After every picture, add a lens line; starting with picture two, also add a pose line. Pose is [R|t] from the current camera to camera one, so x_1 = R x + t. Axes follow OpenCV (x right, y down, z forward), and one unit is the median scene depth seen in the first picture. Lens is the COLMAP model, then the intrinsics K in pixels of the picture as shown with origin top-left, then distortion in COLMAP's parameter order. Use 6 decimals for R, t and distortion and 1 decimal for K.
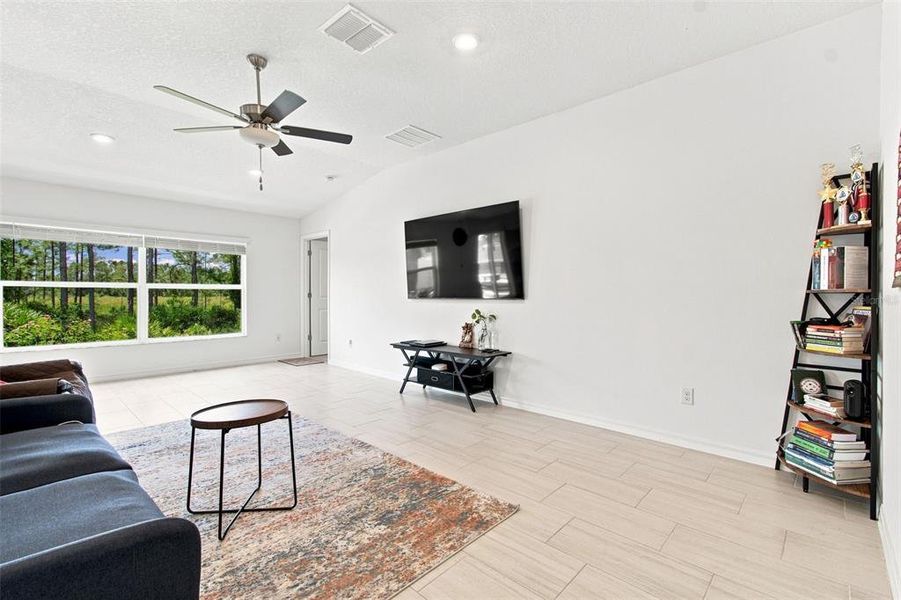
lens RADIAL K [[410.3, 0, 447.7], [0, 410.3, 293.5], [0, 0, 1]] dist [0.016703, 0.001203]
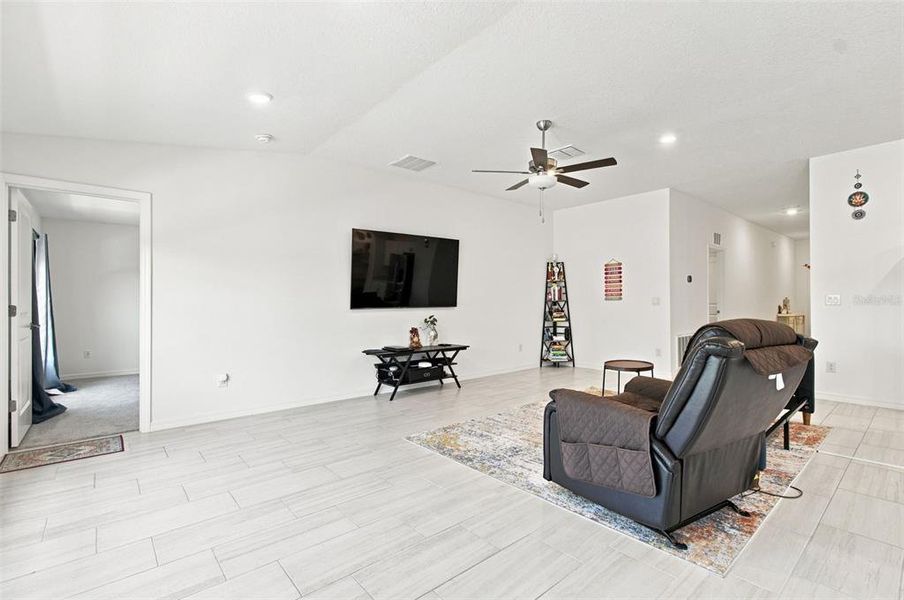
lens RADIAL K [[423.7, 0, 452.0], [0, 423.7, 300.0], [0, 0, 1]] dist [0.000530, 0.000294]
pose [[0.095490, 0.001504, 0.995429, -1.896537], [0.006929, 0.999974, -0.002176, -0.009553], [-0.995406, 0.007106, 0.095477, 1.230447]]
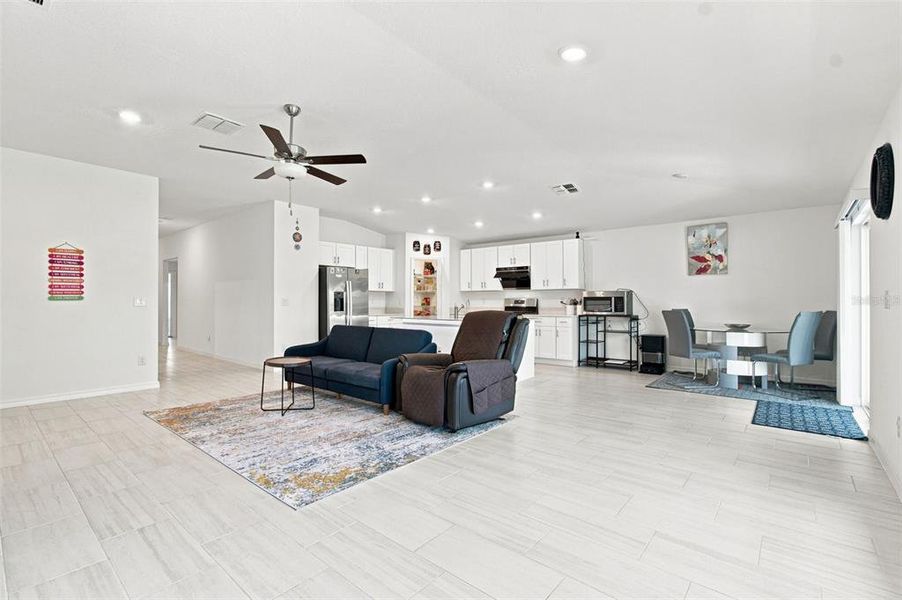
lens RADIAL K [[401.4, 0, 451.0], [0, 401.4, 300.0], [0, 0, 1]] dist [0.014934, 0.000118]
pose [[-0.998402, -0.003962, -0.056363, -0.899513], [-0.003795, 0.999988, -0.003058, -0.008657], [0.056375, -0.002839, -0.998406, 2.307457]]
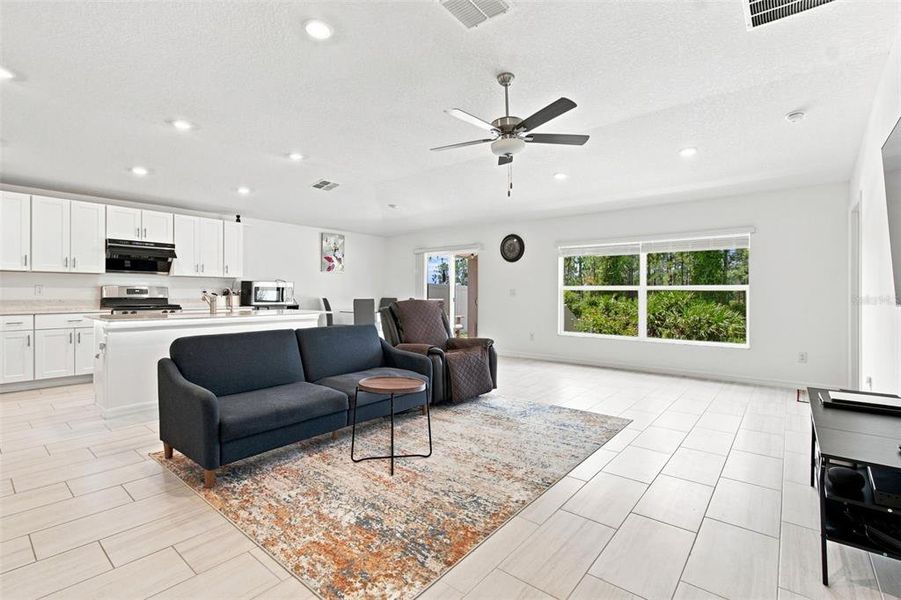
lens RADIAL K [[410.3, 0, 447.7], [0, 410.3, 293.5], [0, 0, 1]] dist [0.016703, 0.001203]
pose [[0.061706, -0.002235, -0.998092, 0.626500], [-0.005244, 0.999983, -0.002564, 0.001609], [0.998081, 0.005392, 0.061693, 0.831625]]
